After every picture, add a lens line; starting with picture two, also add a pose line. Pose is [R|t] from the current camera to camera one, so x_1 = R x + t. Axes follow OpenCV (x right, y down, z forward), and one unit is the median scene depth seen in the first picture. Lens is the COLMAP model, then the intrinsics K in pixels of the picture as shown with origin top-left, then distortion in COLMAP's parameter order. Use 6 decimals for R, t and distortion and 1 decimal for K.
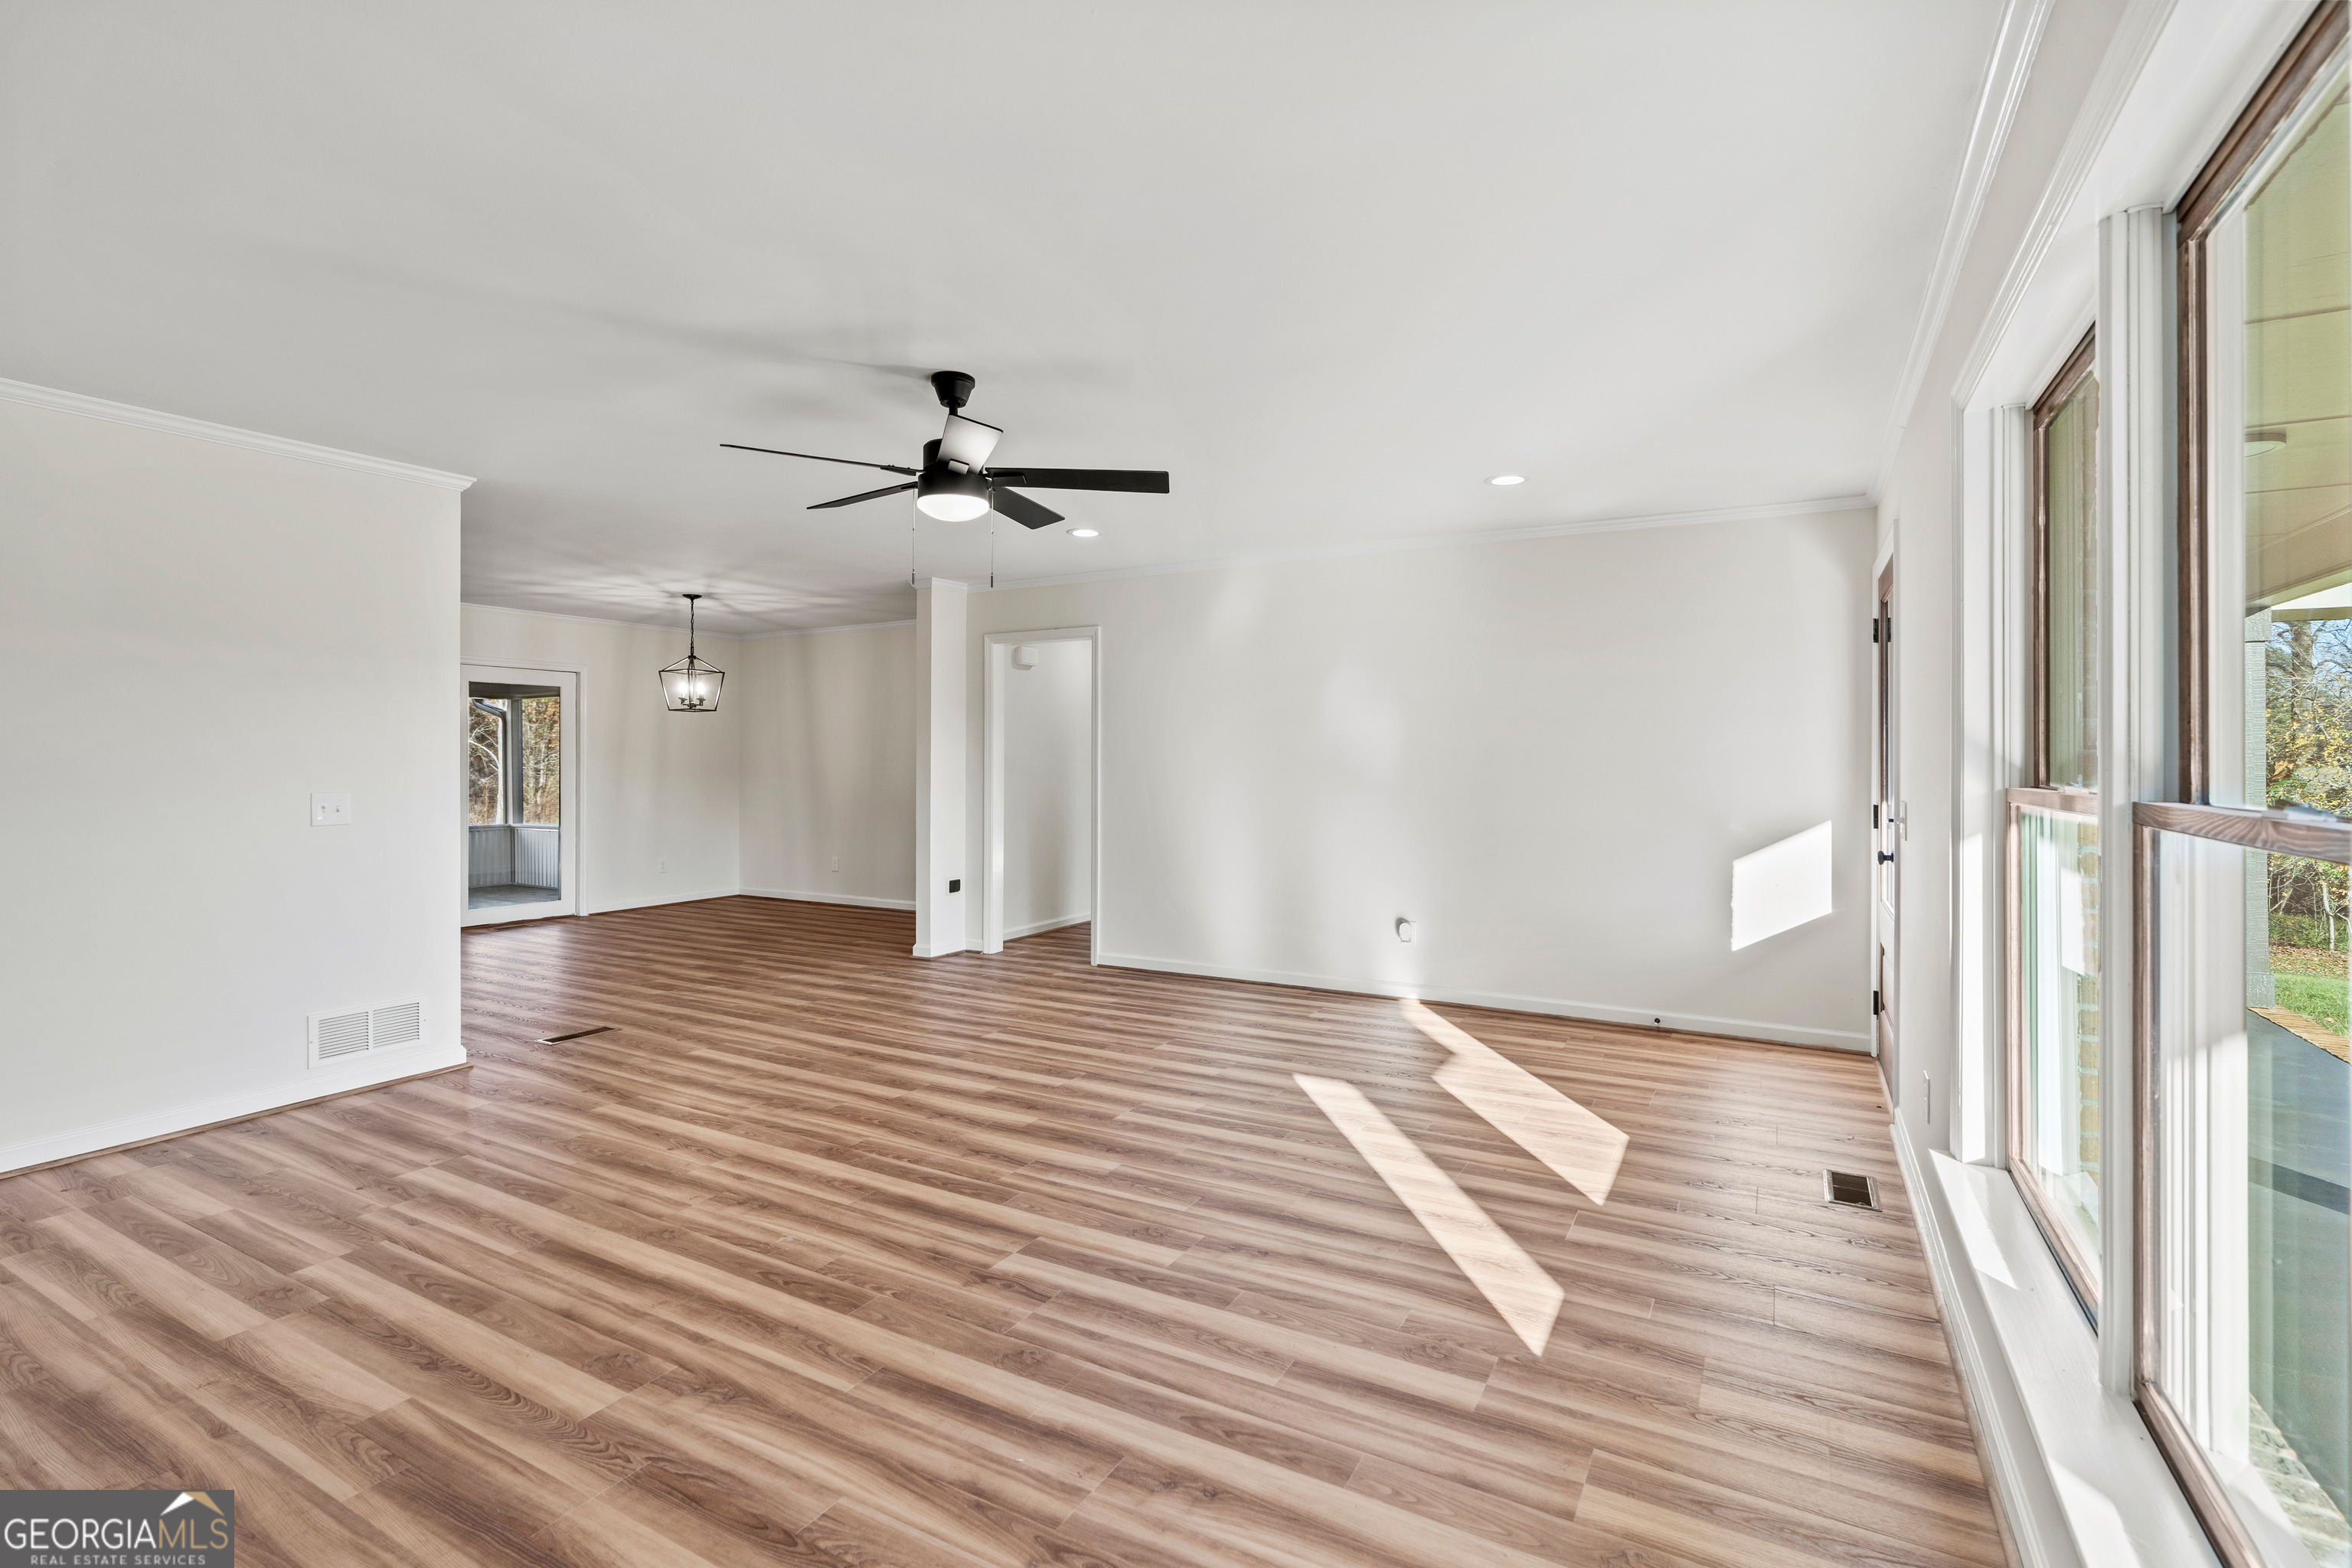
lens RADIAL K [[1062.7, 0, 1189.8], [0, 1062.7, 767.8], [0, 0, 1]] dist [-0.009926, 0.004973]
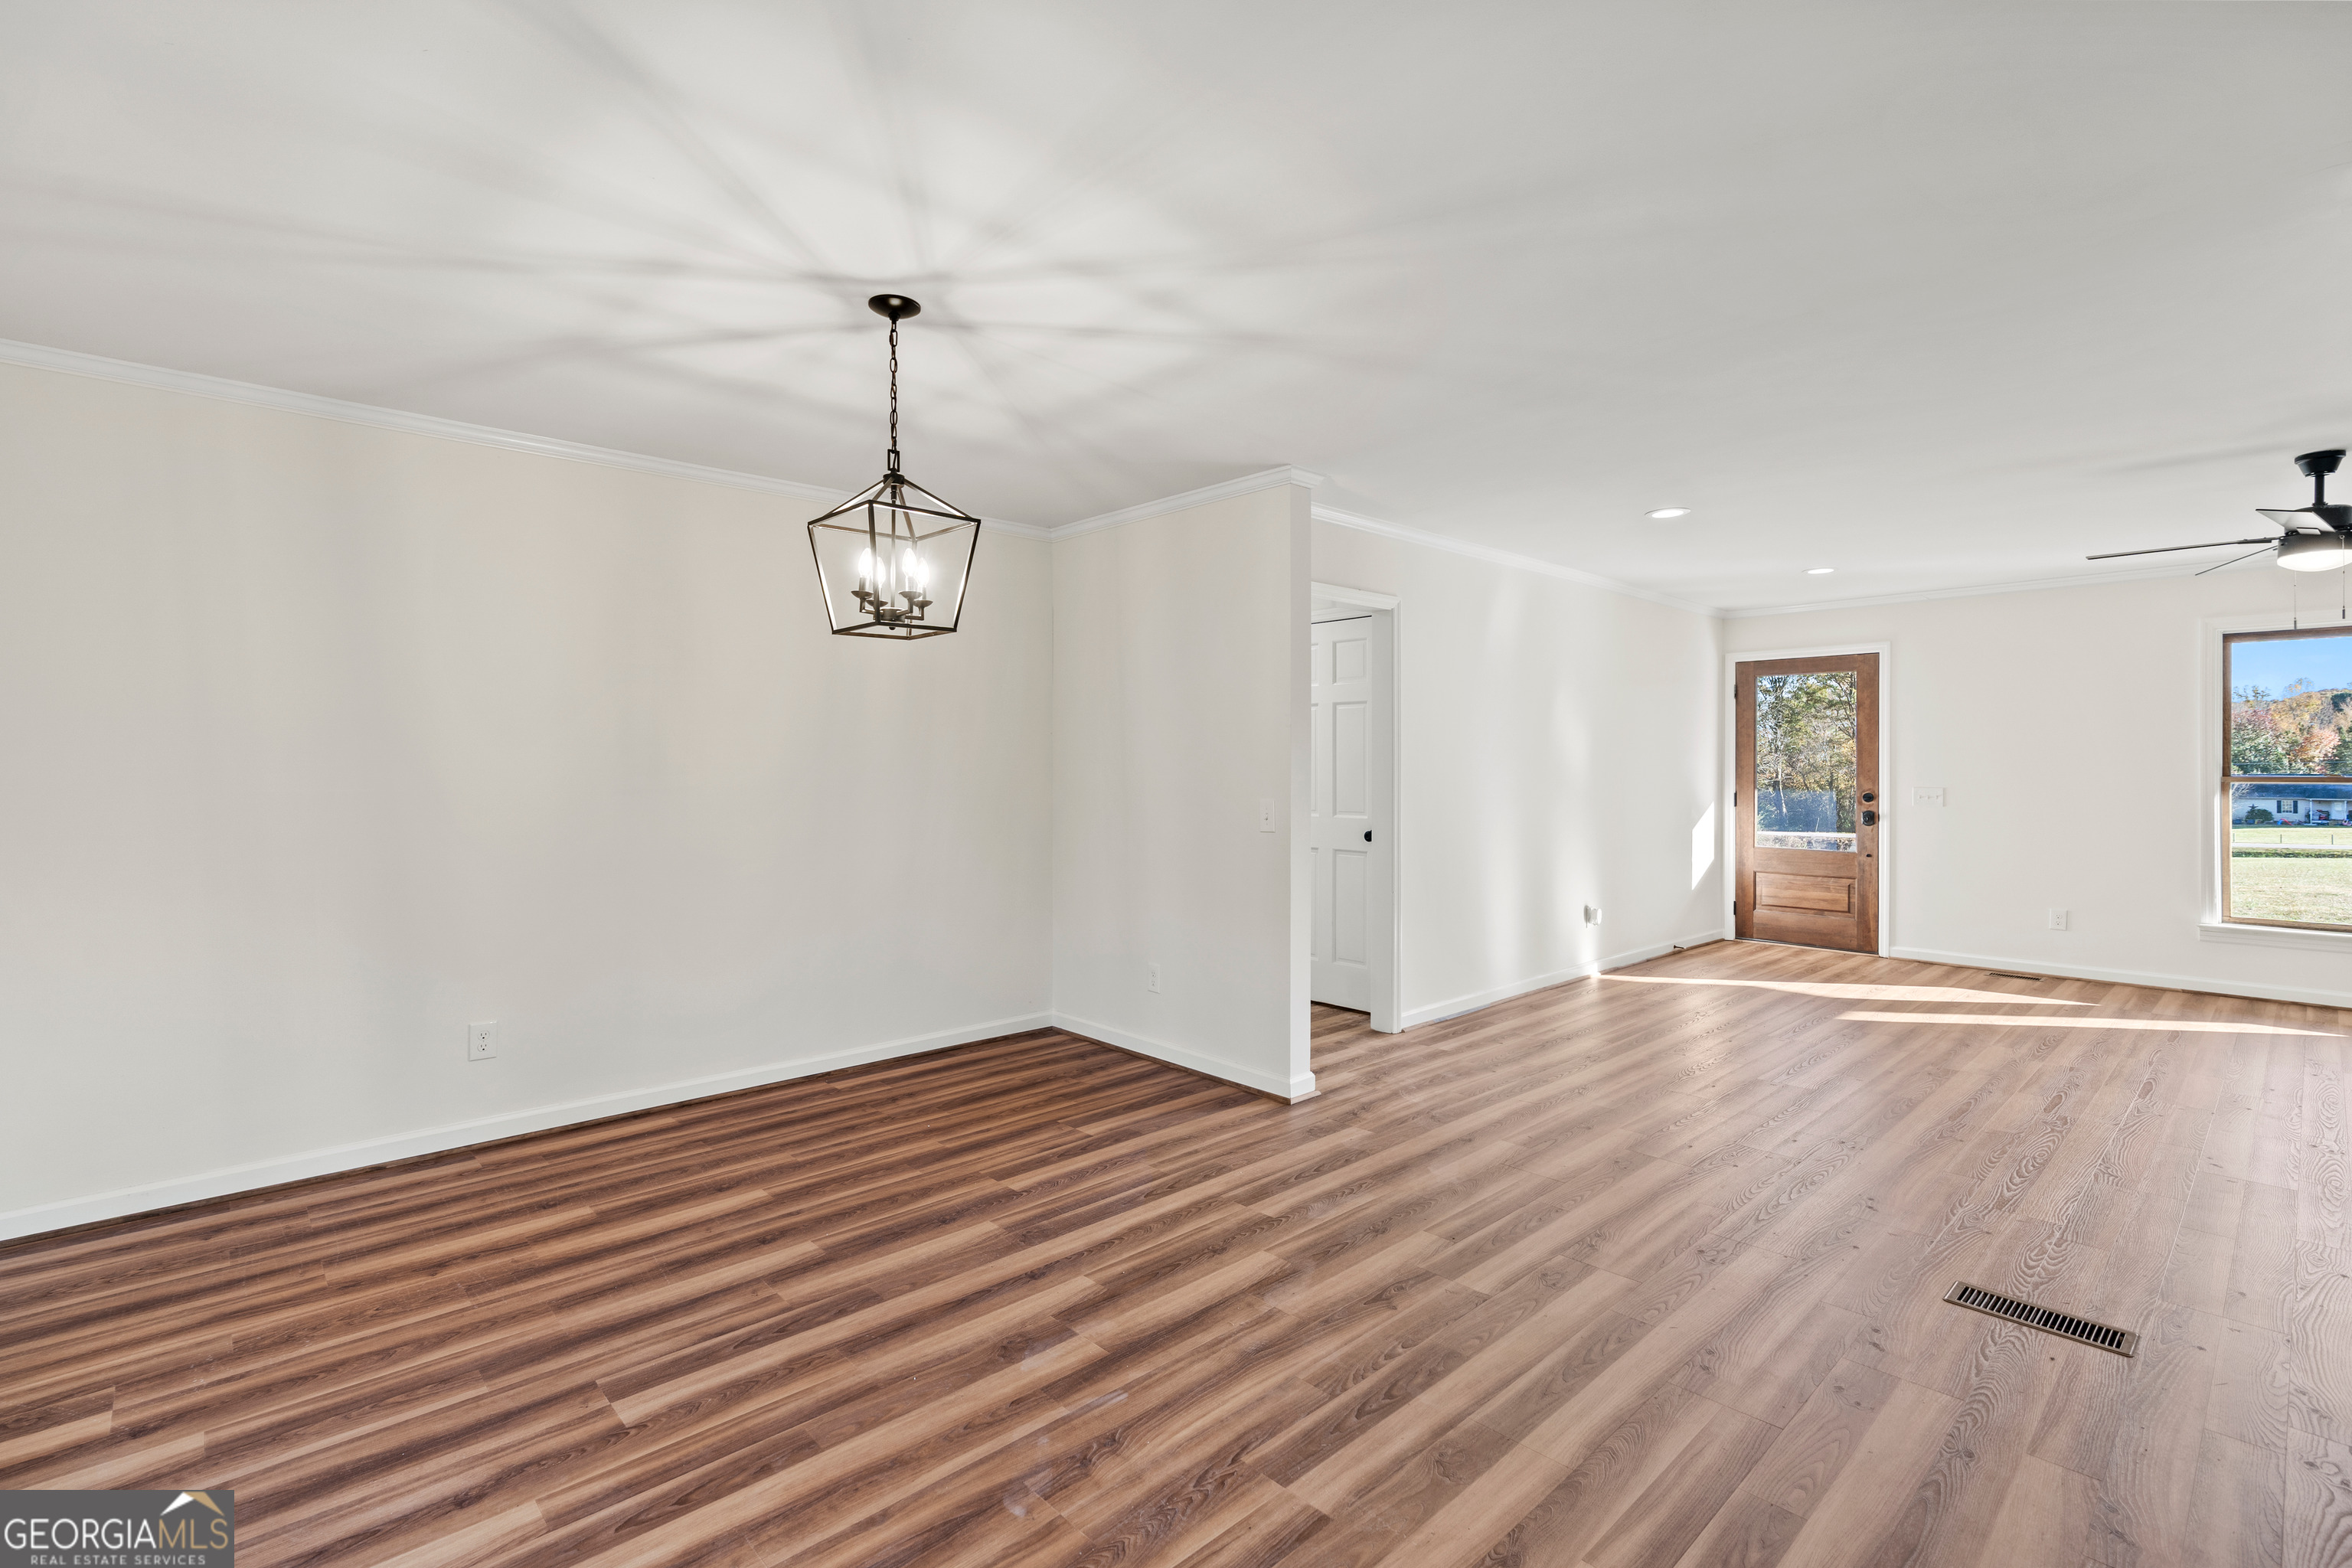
lens RADIAL K [[1062.7, 0, 1126.1], [0, 1062.7, 771.1], [0, 0, 1]] dist [-0.009926, 0.004973]
pose [[0.323780, -0.004643, 0.946121, -0.521198], [0.007789, 0.999967, 0.002242, -0.005248], [-0.946100, 0.006644, 0.323805, 0.544416]]
